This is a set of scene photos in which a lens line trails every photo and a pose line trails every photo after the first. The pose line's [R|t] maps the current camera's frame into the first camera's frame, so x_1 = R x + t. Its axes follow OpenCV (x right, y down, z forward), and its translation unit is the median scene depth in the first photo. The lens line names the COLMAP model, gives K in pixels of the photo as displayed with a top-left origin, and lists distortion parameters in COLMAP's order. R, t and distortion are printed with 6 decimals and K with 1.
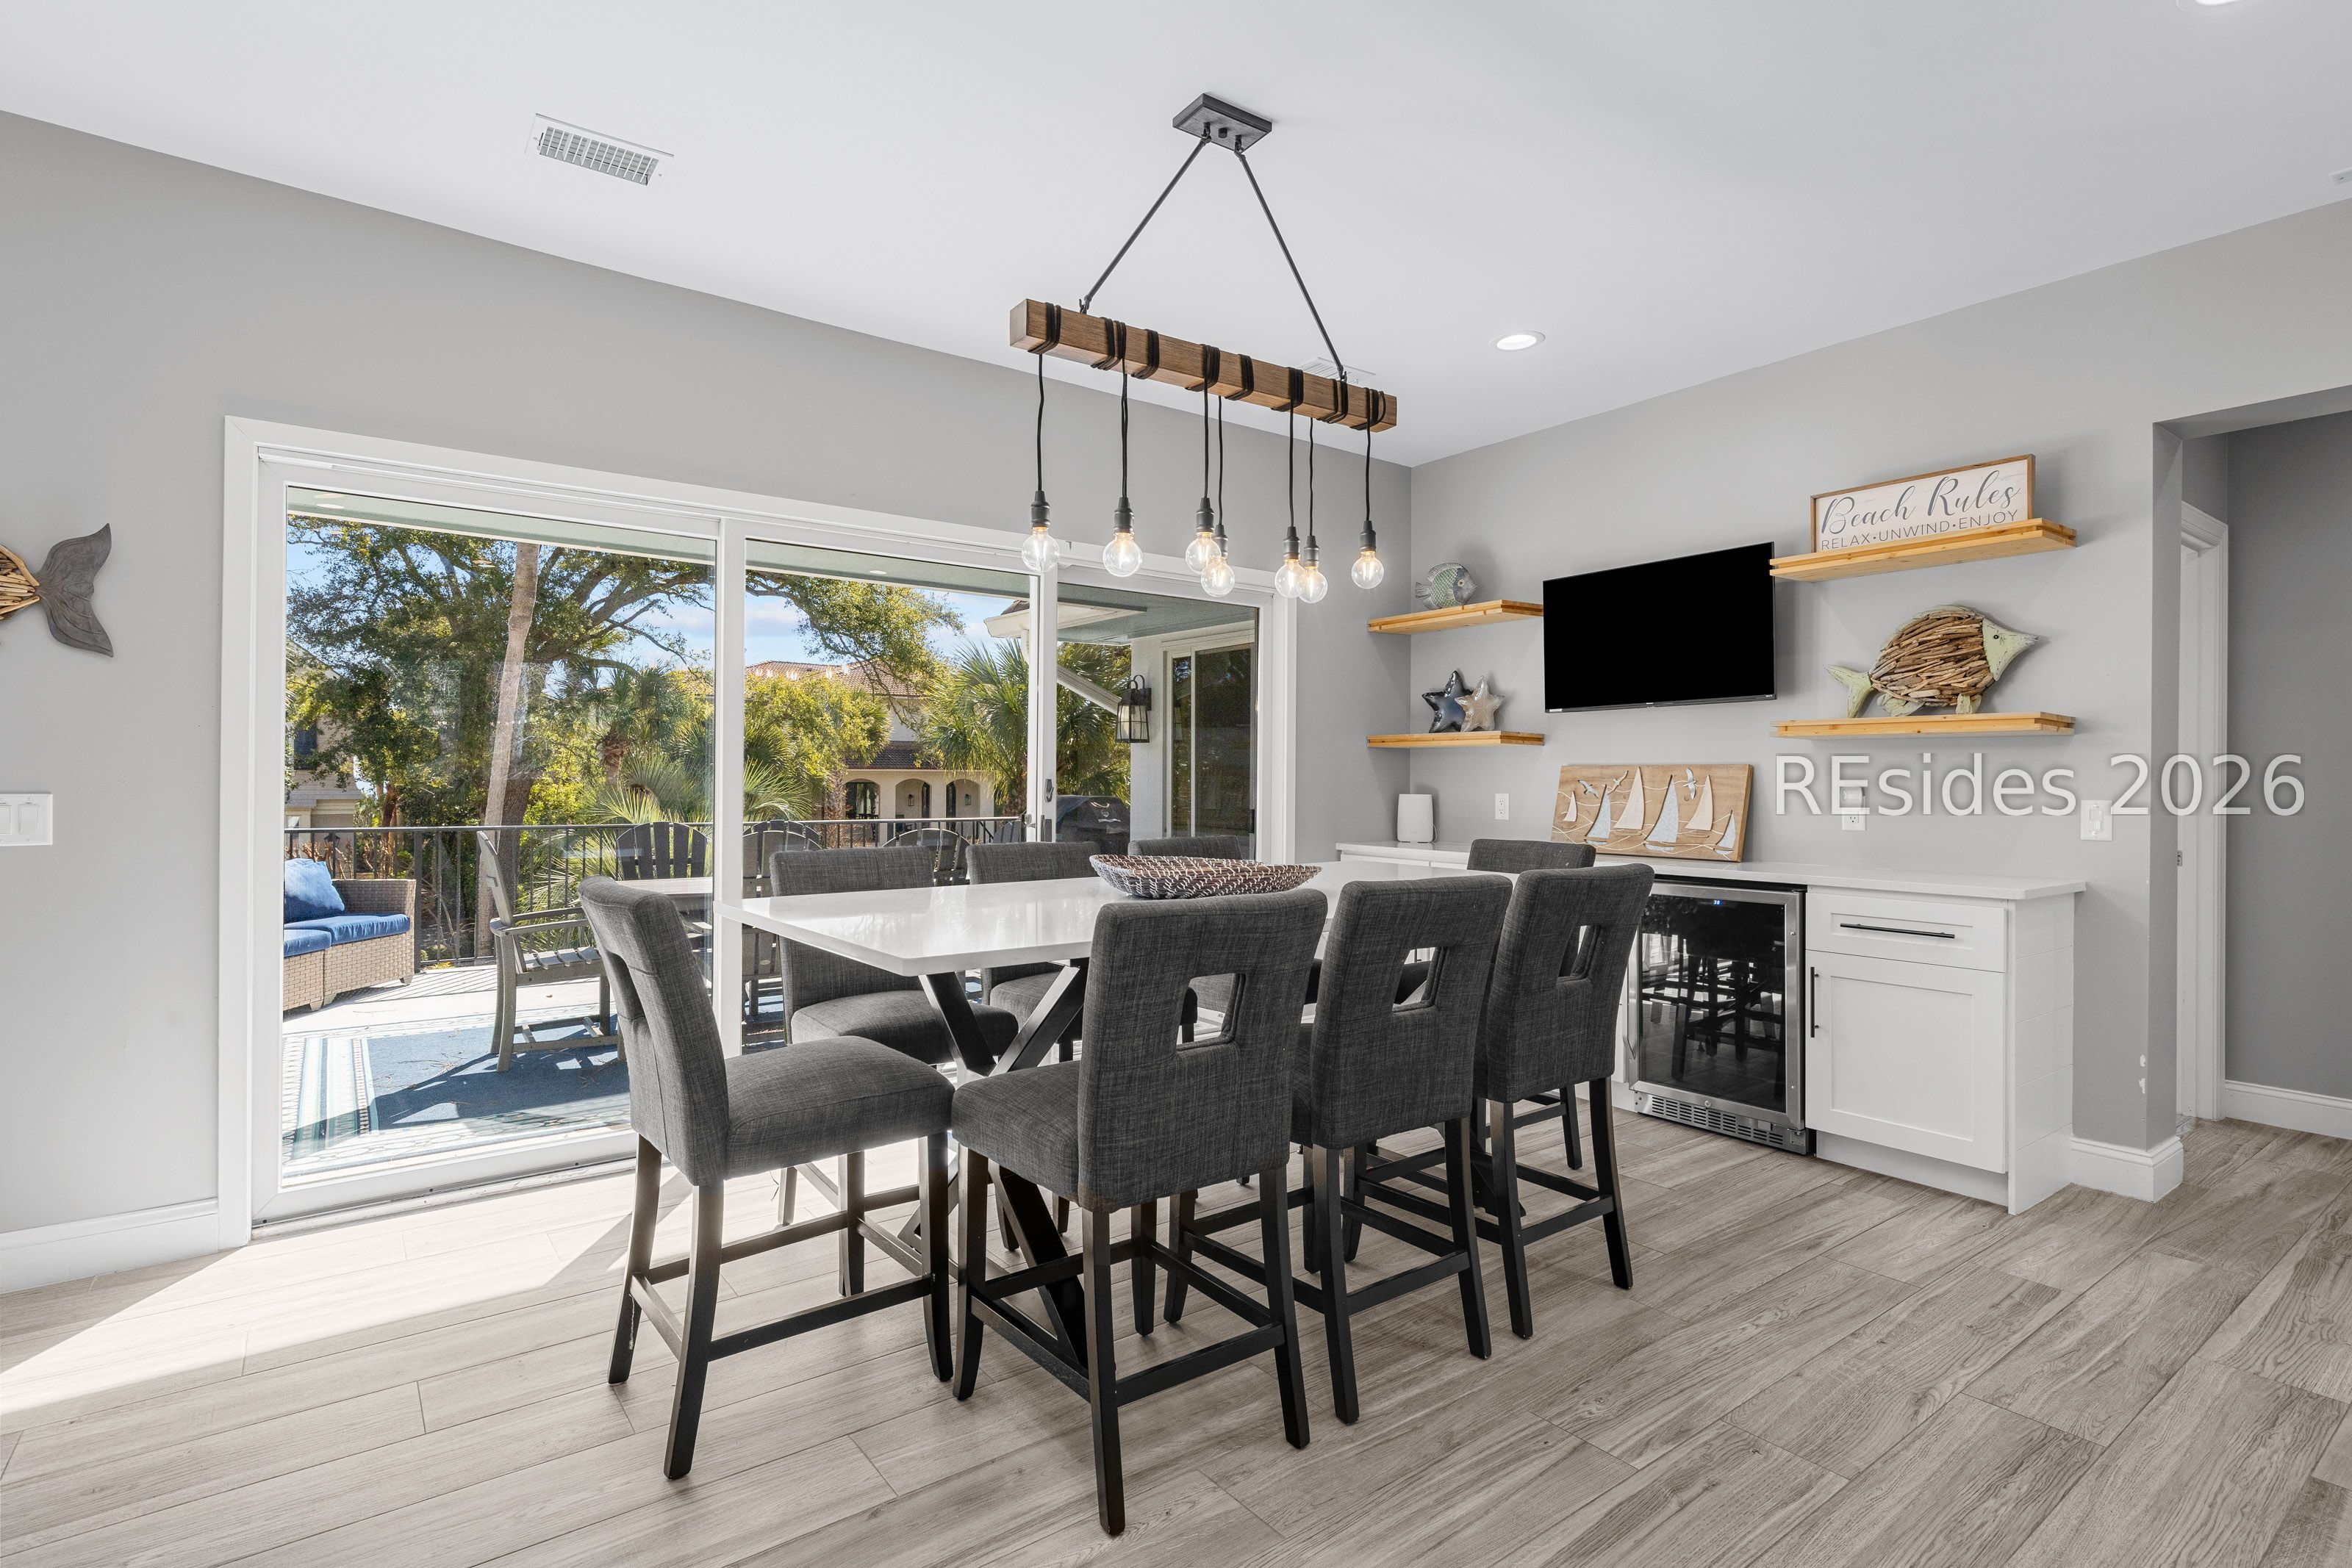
lens RADIAL K [[1117.9, 0, 1176.0], [0, 1117.9, 784.0], [0, 0, 1]] dist [0.000909, 0.000193]
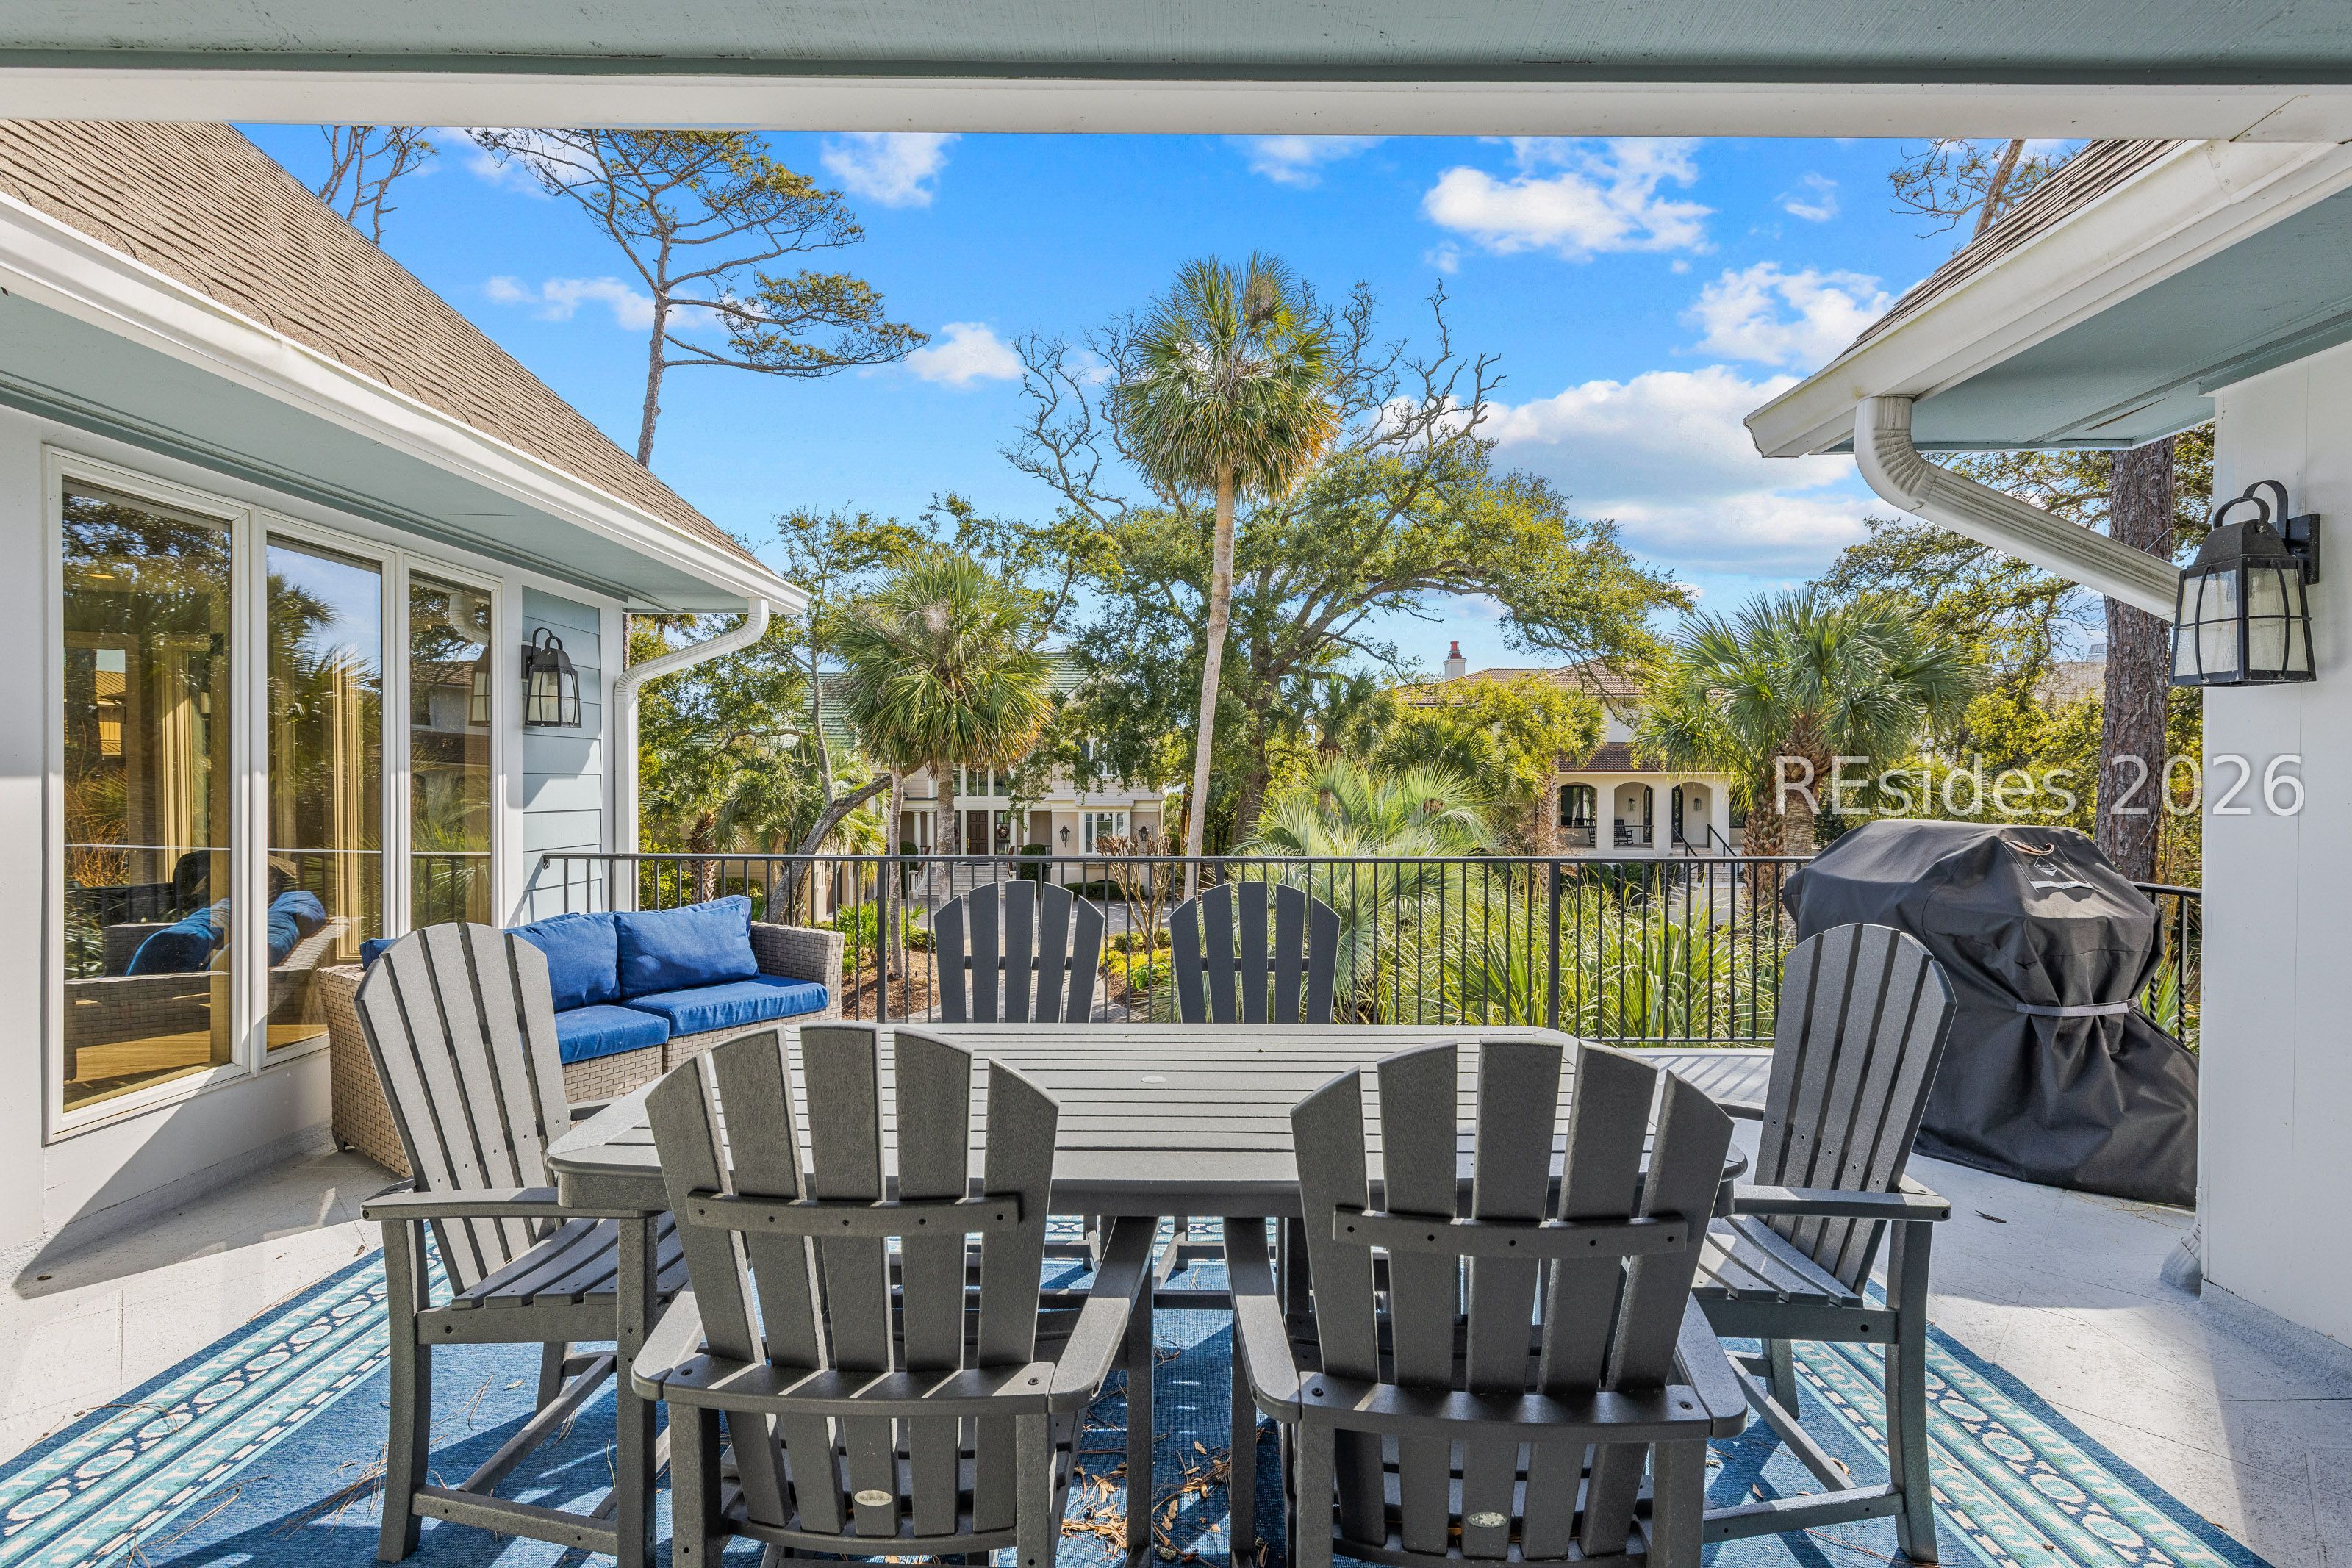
lens RADIAL K [[1069.0, 0, 1176.0], [0, 1069.0, 784.0], [0, 0, 1]] dist [-0.000612, -0.000262]
pose [[0.803503, -0.001549, -0.595298, -0.021290], [-0.000059, 0.999996, -0.002683, -0.001240], [0.595300, 0.002191, 0.803500, 0.112528]]
